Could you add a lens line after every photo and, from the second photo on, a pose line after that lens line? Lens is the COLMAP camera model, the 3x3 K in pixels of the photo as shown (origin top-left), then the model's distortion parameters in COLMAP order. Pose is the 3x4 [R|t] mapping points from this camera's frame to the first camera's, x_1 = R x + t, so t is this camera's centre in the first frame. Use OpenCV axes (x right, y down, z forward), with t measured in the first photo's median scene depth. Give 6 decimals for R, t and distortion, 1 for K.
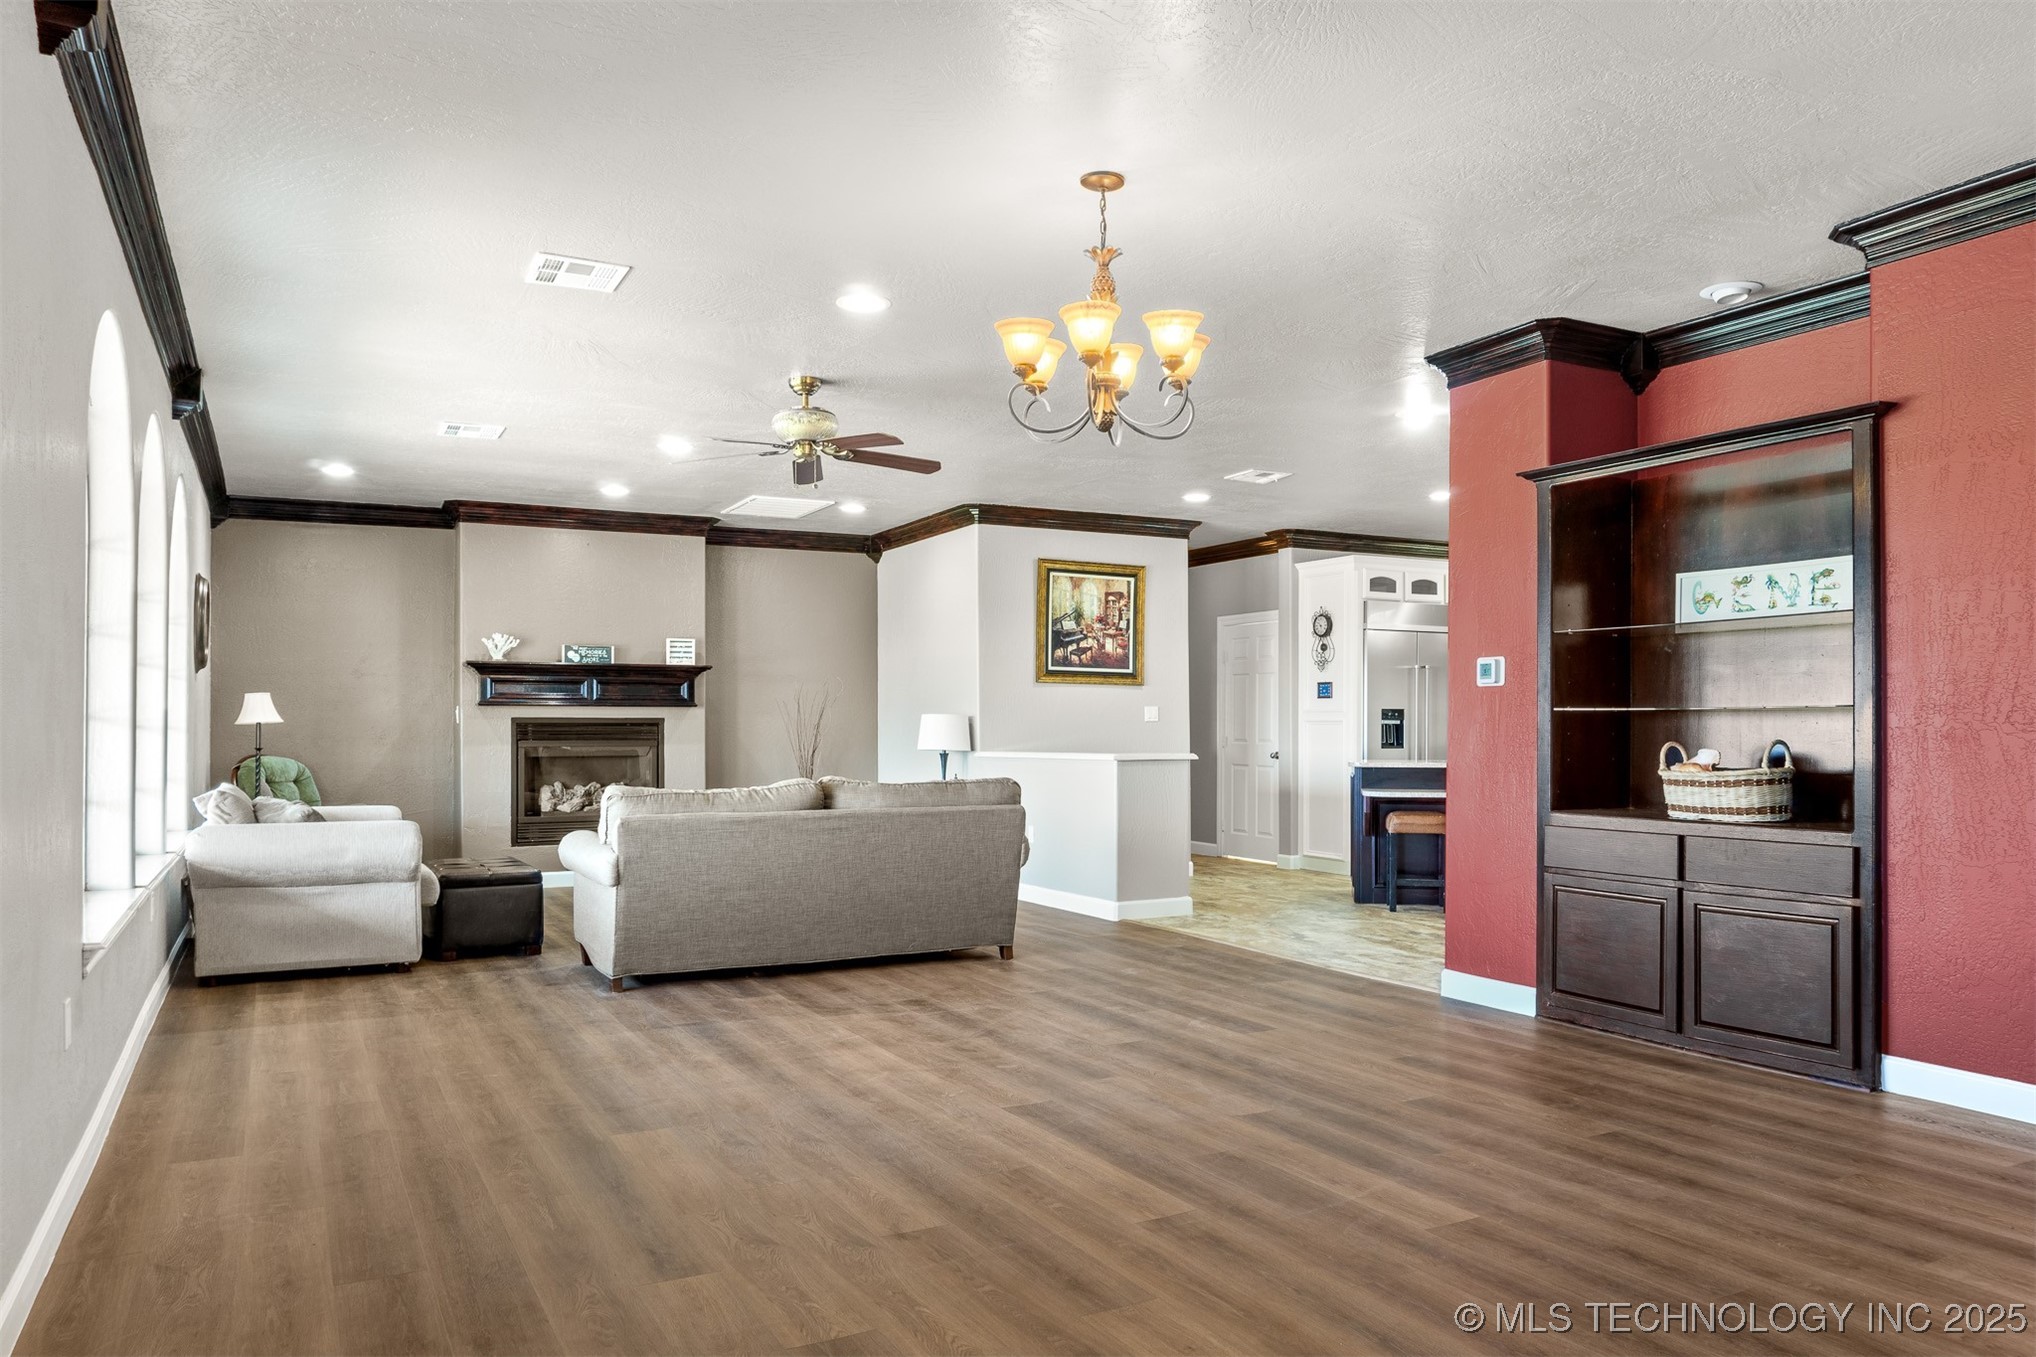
lens RADIAL K [[1377.0, 0, 1010.1], [0, 1377.0, 684.2], [0, 0, 1]] dist [-0.017330, -0.002616]
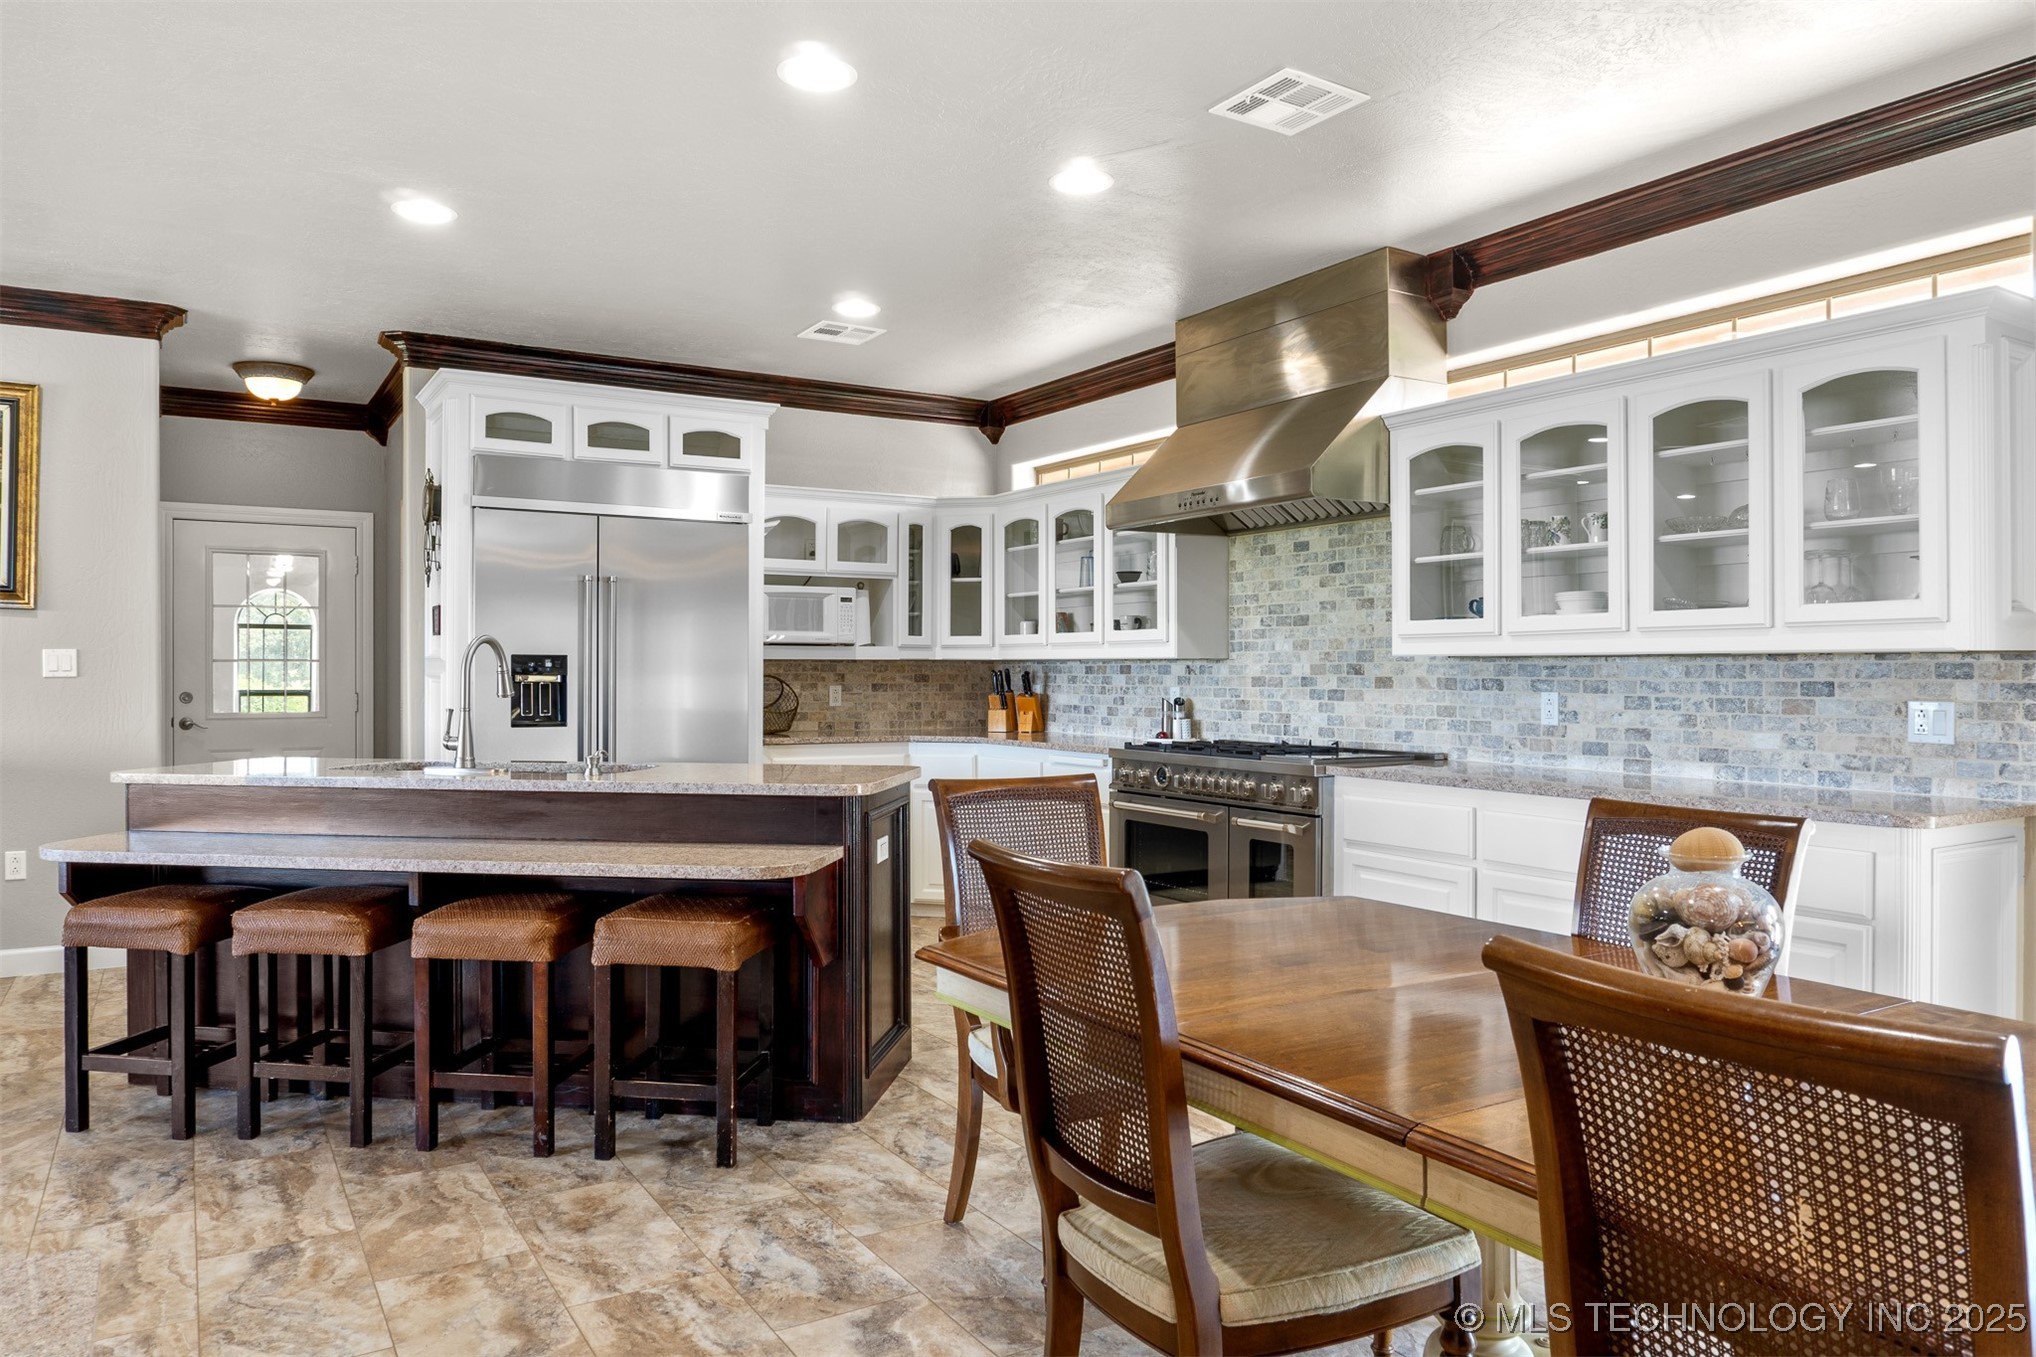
lens RADIAL K [[1364.2, 0, 1031.0], [0, 1364.2, 679.5], [0, 0, 1]] dist [-0.025905, 0.000167]
pose [[0.996705, 0.001375, 0.081098, 0.447938], [-0.004348, 0.999325, 0.036483, 0.007490], [-0.080993, -0.036716, 0.996038, 0.458599]]
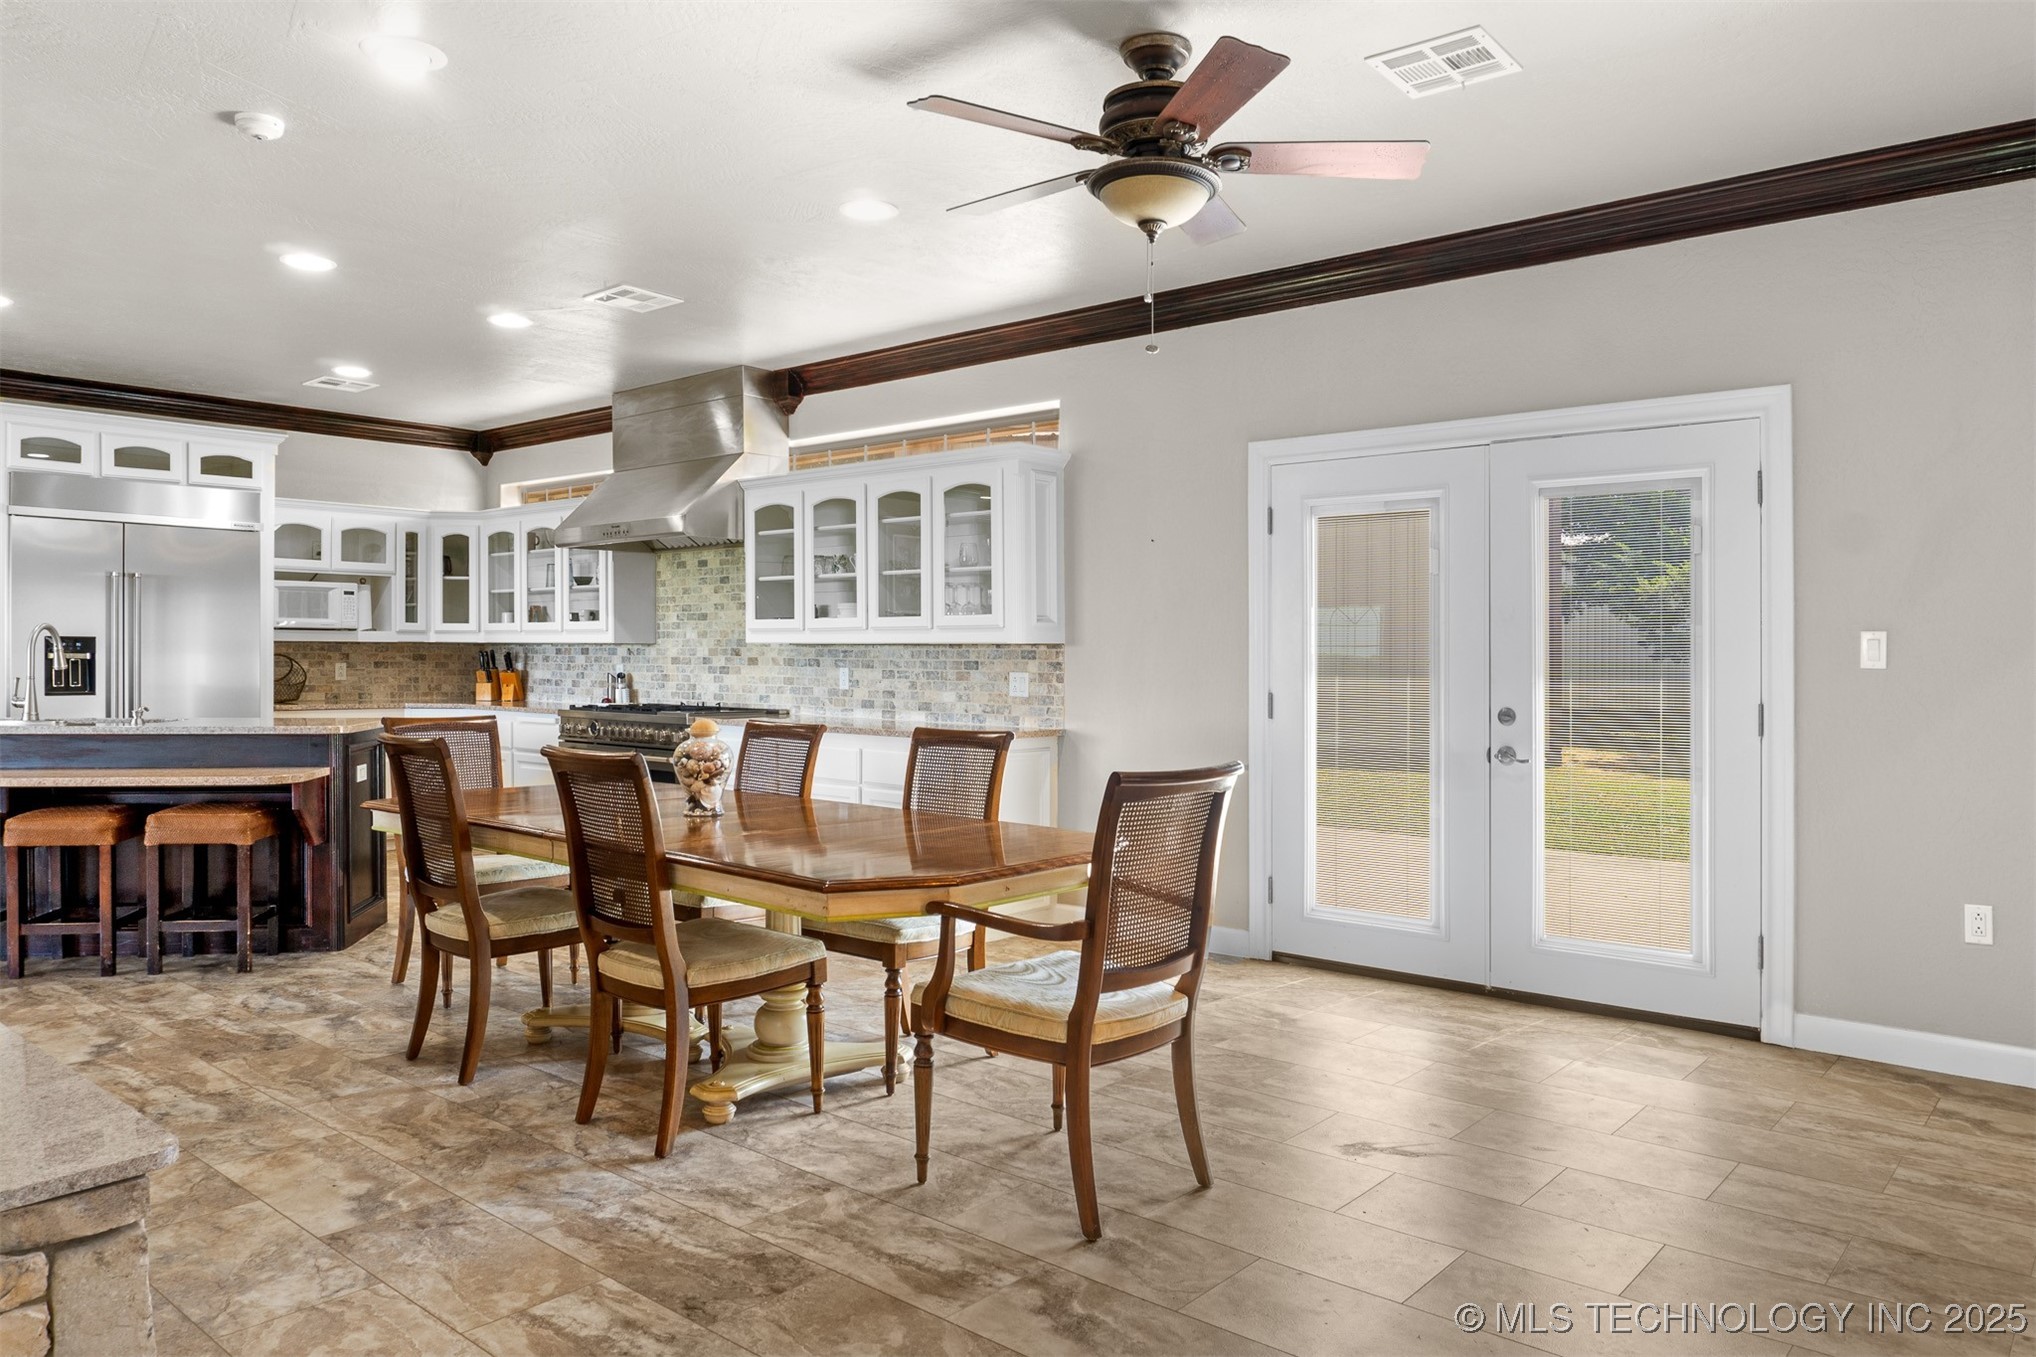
lens RADIAL K [[1382.8, 0, 1025.8], [0, 1382.8, 681.8], [0, 0, 1]] dist [-0.000408, -0.023898]
pose [[0.927775, -0.000273, 0.373139, 0.479665], [-0.018784, 0.998698, 0.047434, -0.000488], [-0.372666, -0.051017, 0.926562, 0.209159]]
